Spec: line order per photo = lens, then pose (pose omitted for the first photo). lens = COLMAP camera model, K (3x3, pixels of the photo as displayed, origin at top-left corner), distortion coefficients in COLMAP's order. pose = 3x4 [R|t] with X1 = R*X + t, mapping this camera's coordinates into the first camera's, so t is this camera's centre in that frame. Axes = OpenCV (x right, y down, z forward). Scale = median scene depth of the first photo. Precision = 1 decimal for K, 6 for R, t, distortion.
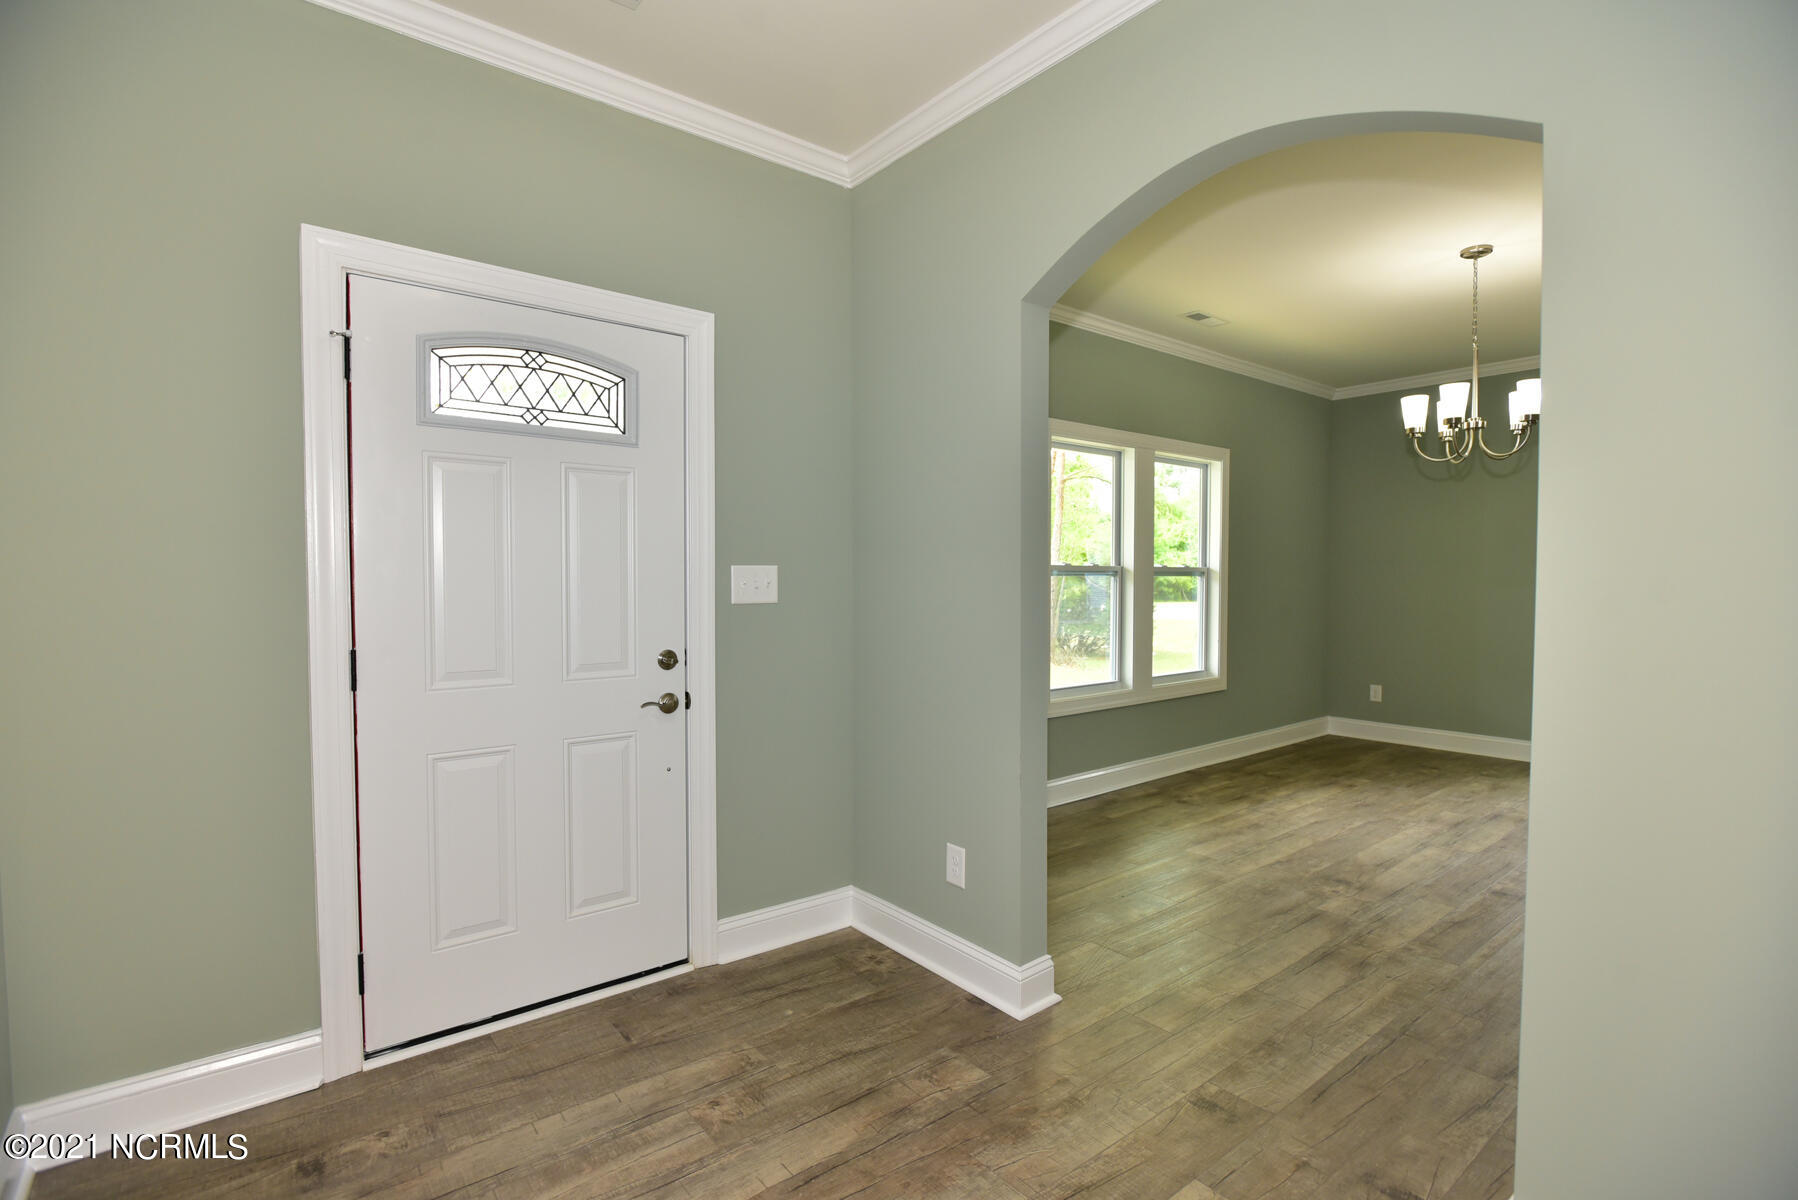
lens RADIAL K [[846.5, 0, 896.6], [0, 846.5, 600.1], [0, 0, 1]] dist [-0.012989, 0.000539]
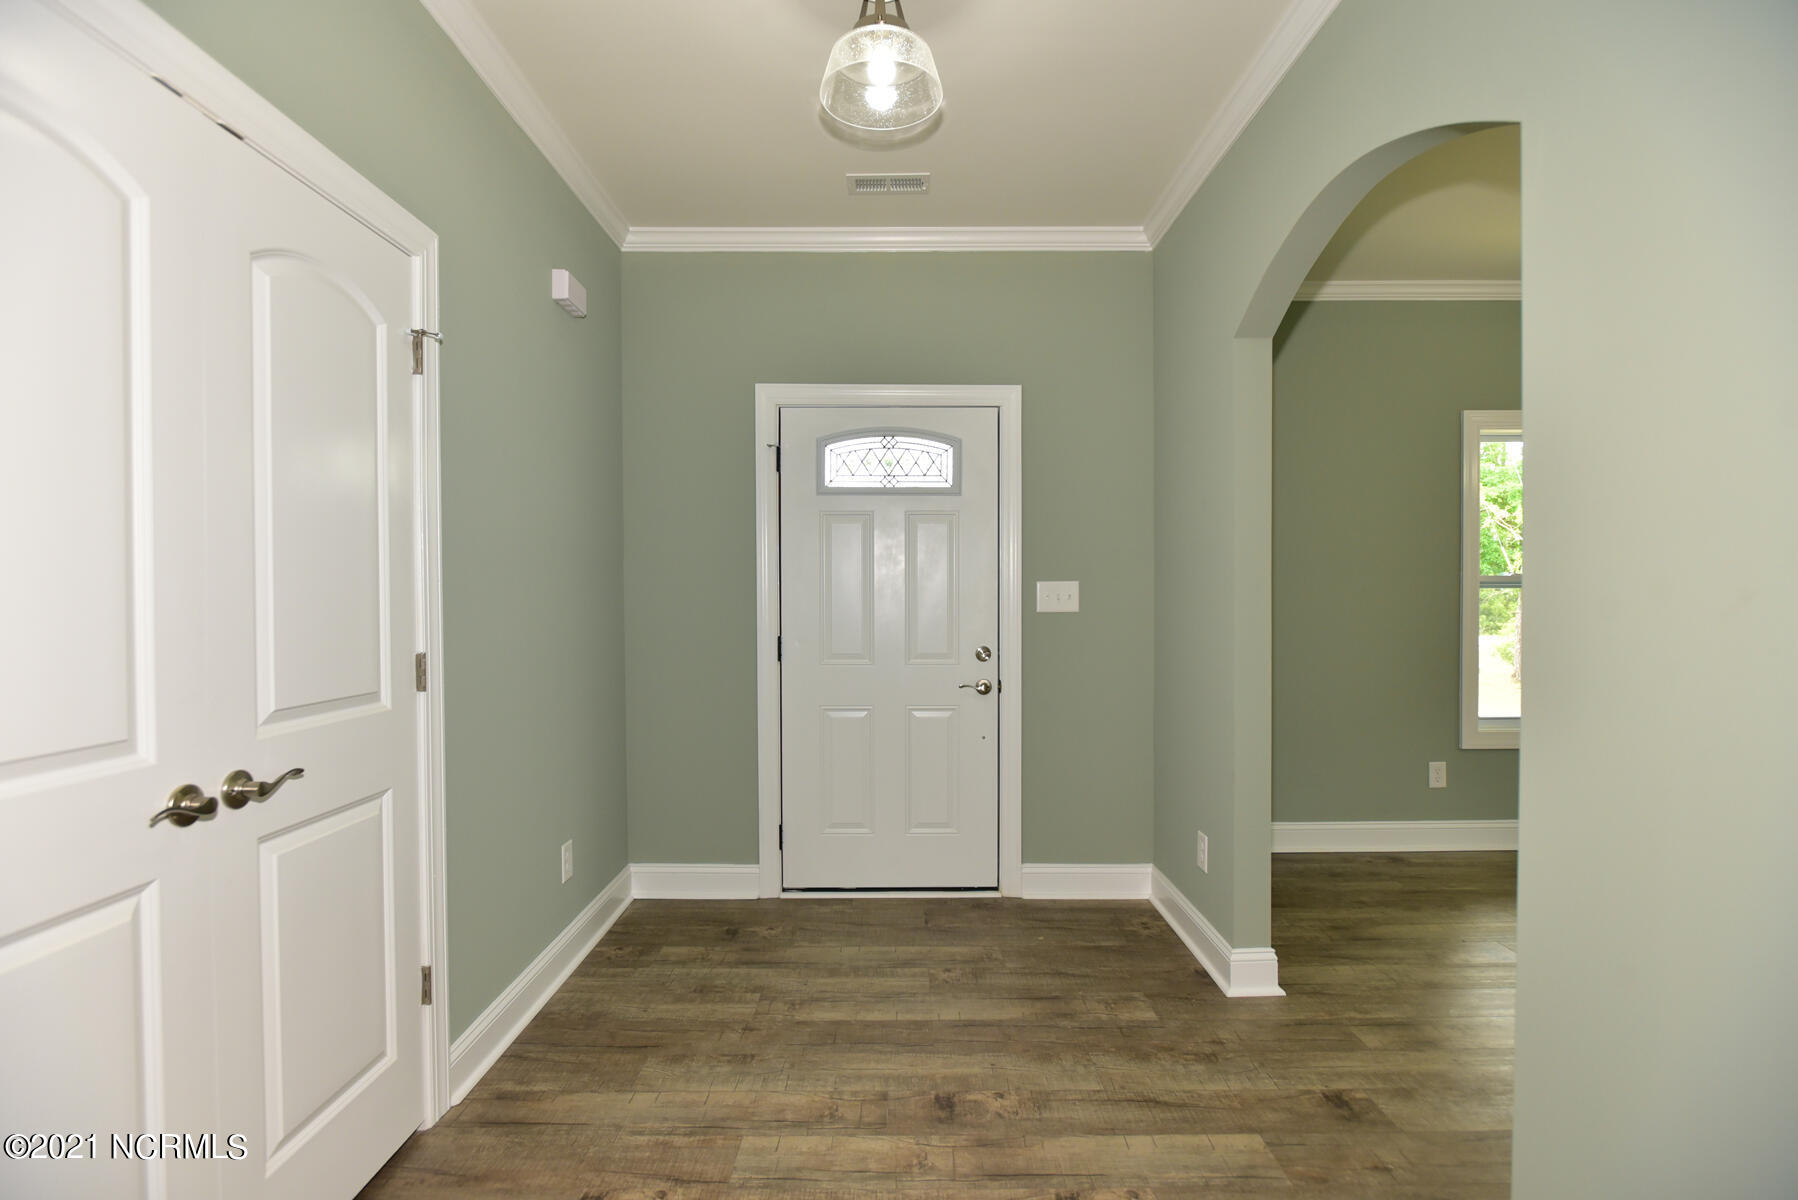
lens RADIAL K [[846.5, 0, 896.6], [0, 846.5, 600.1], [0, 0, 1]] dist [-0.012989, 0.000539]
pose [[0.782049, 0.002108, -0.623213, 0.453333], [-0.012394, 0.999849, -0.012172, 0.004382], [0.623093, 0.017243, 0.781957, -0.117231]]
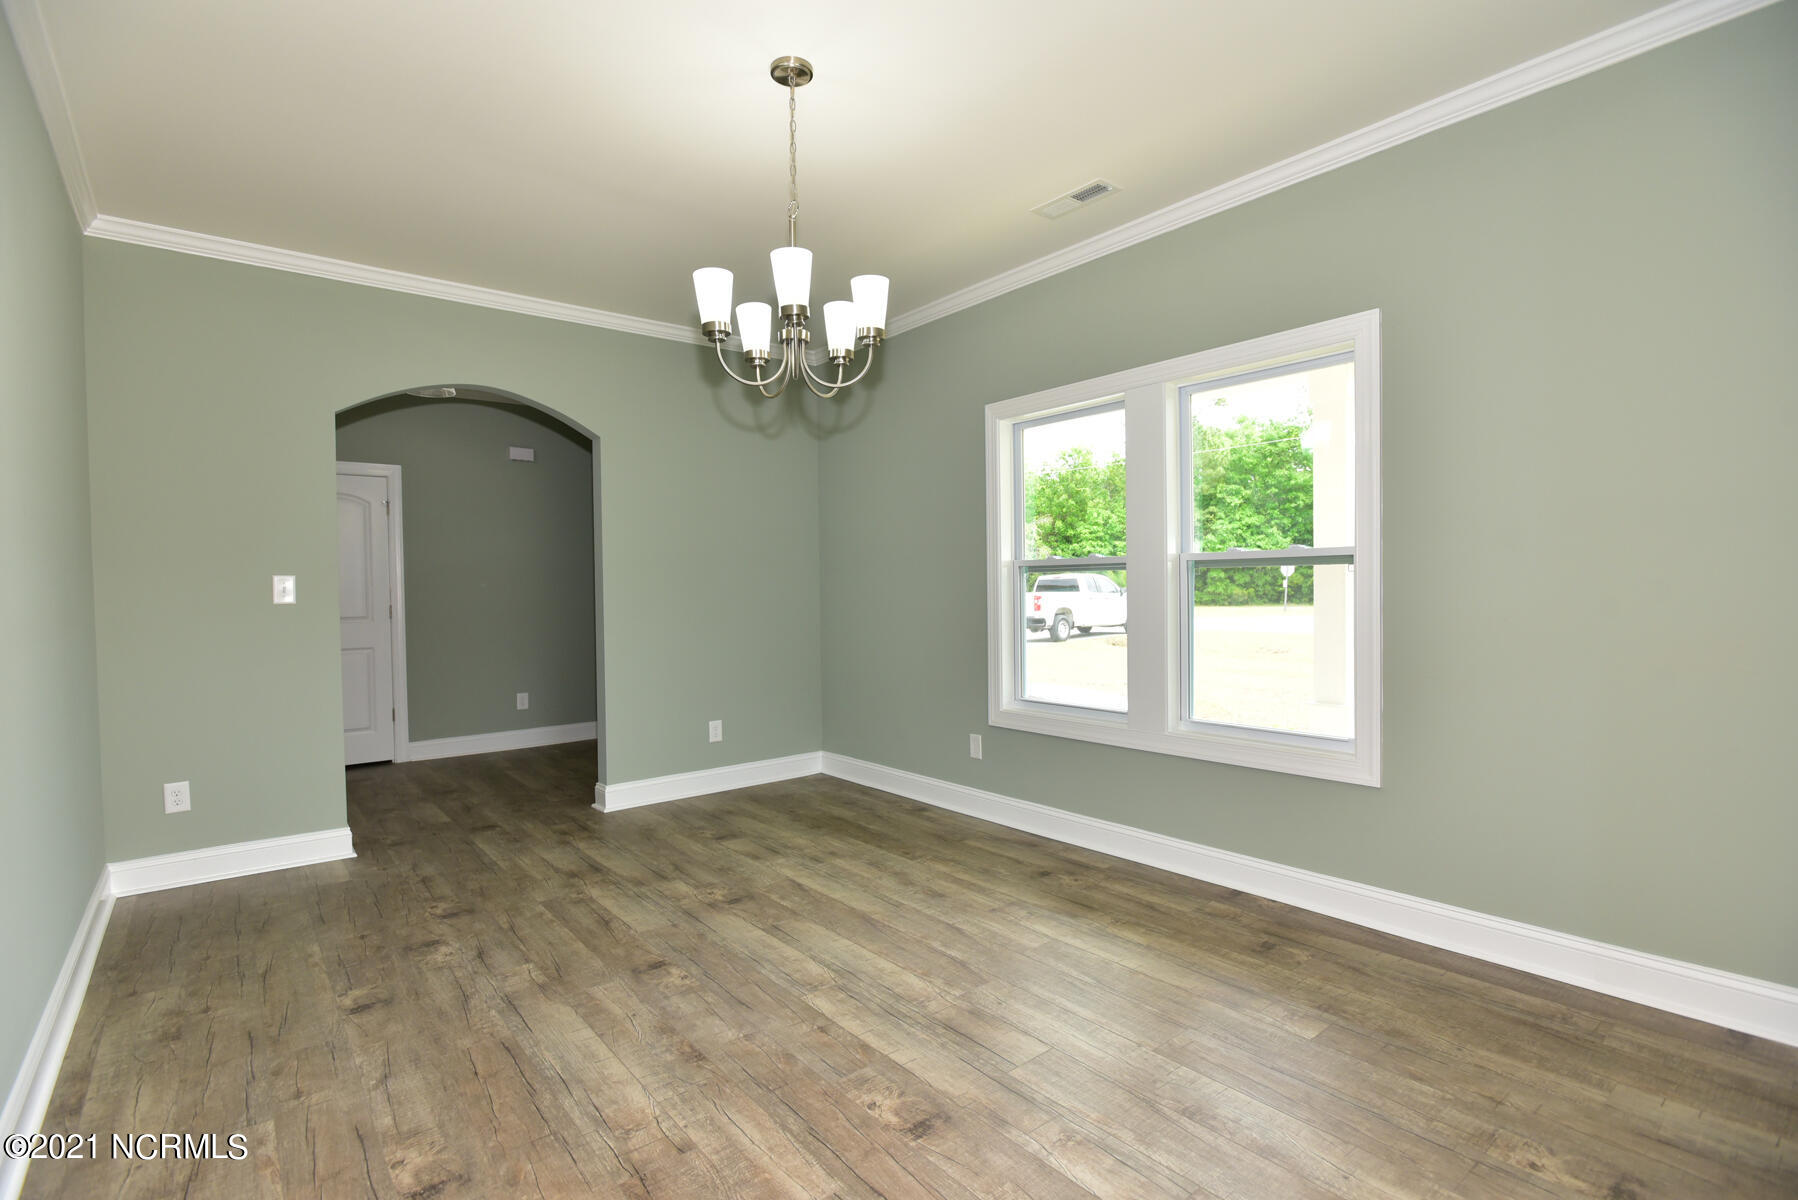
lens RADIAL K [[846.5, 0, 896.6], [0, 846.5, 600.1], [0, 0, 1]] dist [-0.012989, 0.000539]
pose [[0.009565, 0.018645, -0.999780, 1.957570], [-0.013363, 0.999739, 0.018516, -0.025368], [0.999865, 0.013183, 0.009812, 1.562674]]
